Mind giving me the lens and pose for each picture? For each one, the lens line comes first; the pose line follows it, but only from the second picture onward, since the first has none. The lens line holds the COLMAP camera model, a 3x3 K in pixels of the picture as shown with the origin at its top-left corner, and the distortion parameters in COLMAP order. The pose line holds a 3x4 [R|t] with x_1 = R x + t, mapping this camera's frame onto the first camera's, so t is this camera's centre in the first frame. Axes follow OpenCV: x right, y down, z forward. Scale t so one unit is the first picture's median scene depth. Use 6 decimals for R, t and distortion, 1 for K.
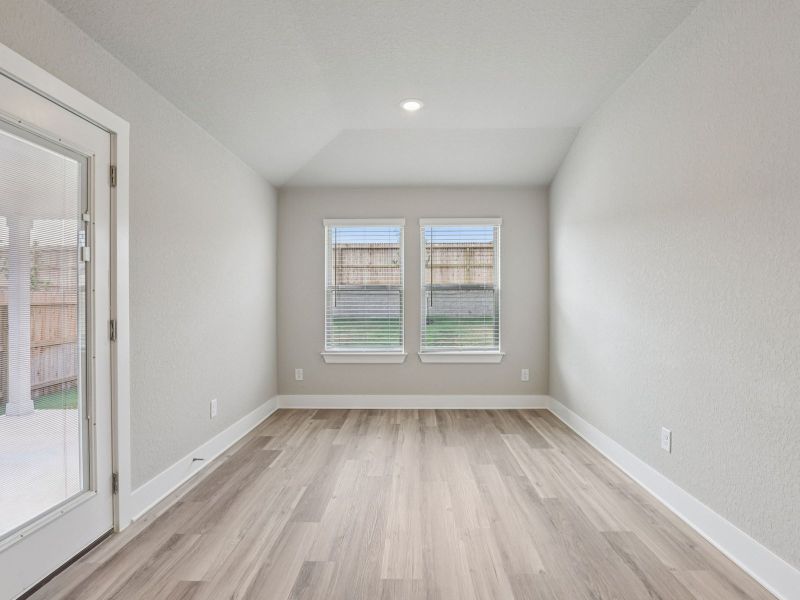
lens RADIAL K [[416.2, 0, 400.5], [0, 416.2, 303.4], [0, 0, 1]] dist [-0.025640, 0.005762]
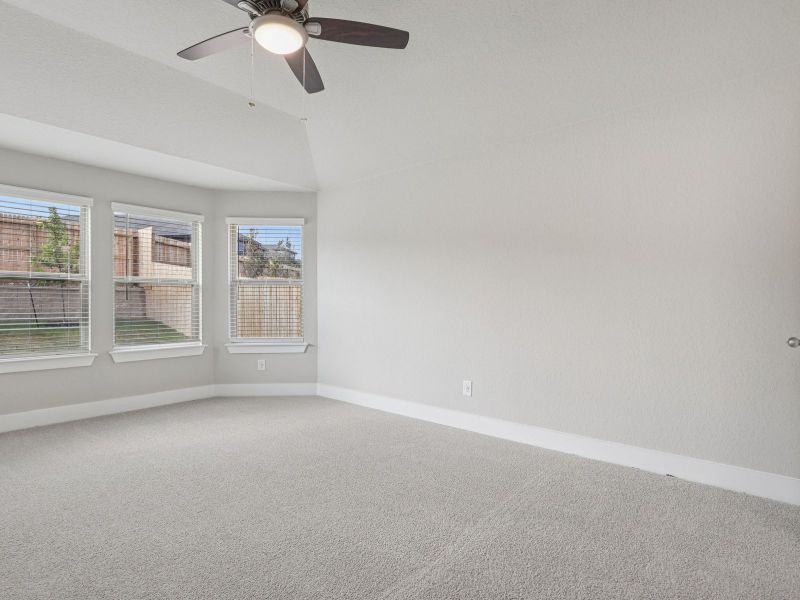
lens RADIAL K [[416.2, 0, 400.8], [0, 416.2, 300.9], [0, 0, 1]] dist [-0.025640, 0.005762]
pose [[0.651393, 0.014227, 0.758607, -0.383017], [-0.011143, 0.999896, -0.009185, 0.013958], [-0.758658, -0.002470, 0.651484, 0.025016]]
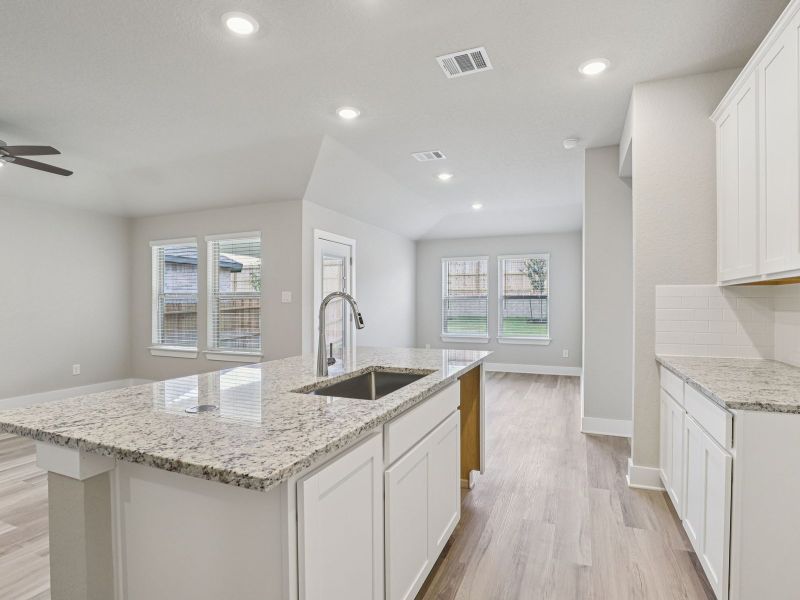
lens RADIAL K [[416.2, 0, 394.7], [0, 416.2, 303.5], [0, 0, 1]] dist [-0.025640, 0.005762]
pose [[0.927911, 0.003361, -0.372787, 0.393655], [-0.003993, 0.999992, -0.000925, -0.016788], [0.372781, 0.002347, 0.927916, -0.951598]]
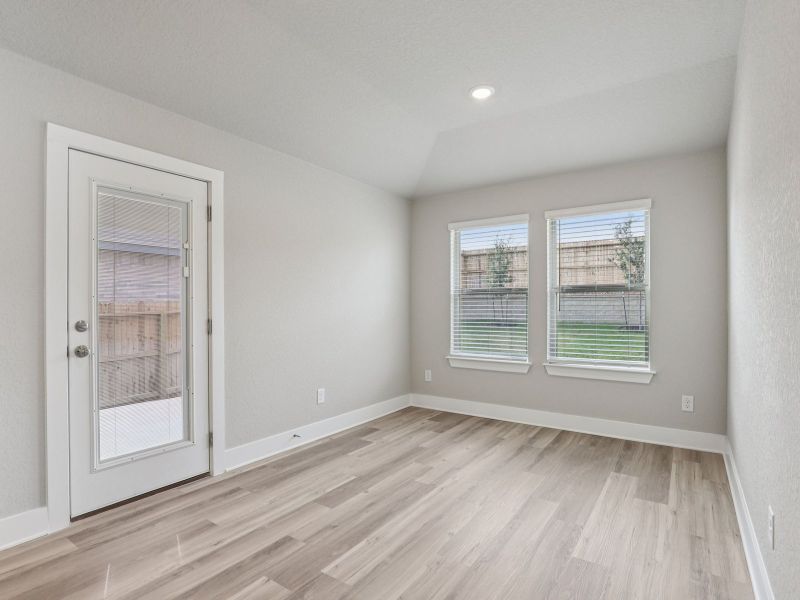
lens RADIAL K [[416.2, 0, 397.9], [0, 416.2, 306.8], [0, 0, 1]] dist [-0.025640, 0.005762]
pose [[0.837519, 0.001904, -0.546406, 0.370717], [-0.002565, 0.999997, -0.000447, -0.000967], [0.546403, 0.001776, 0.837521, 0.125254]]
